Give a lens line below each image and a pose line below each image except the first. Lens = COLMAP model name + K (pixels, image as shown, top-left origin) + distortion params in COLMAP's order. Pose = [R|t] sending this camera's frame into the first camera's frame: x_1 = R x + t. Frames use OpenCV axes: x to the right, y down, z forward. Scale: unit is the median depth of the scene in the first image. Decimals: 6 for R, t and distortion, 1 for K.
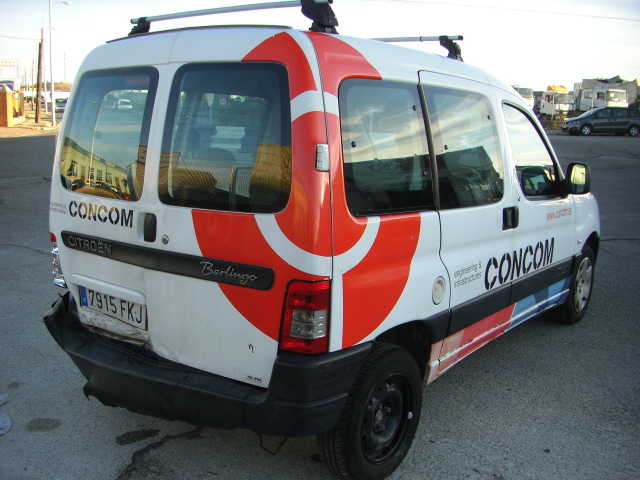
lens RADIAL K [[731.5, 0, 305.7], [0, 731.5, 318.4], [0, 0, 1]] dist [-0.252846, 0.205549]
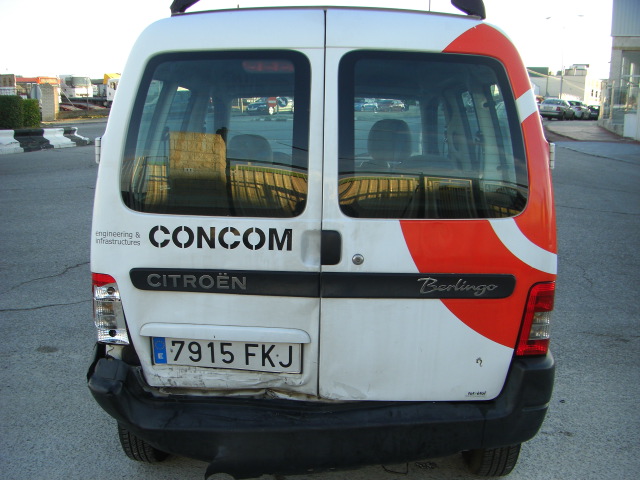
lens RADIAL K [[731.5, 0, 305.7], [0, 731.5, 318.4], [0, 0, 1]] dist [-0.252846, 0.205549]
pose [[0.816157, -0.174945, 0.550711, -0.687327], [0.166973, 0.983812, 0.065074, -0.101808], [-0.553180, 0.038843, 0.832155, 0.316159]]
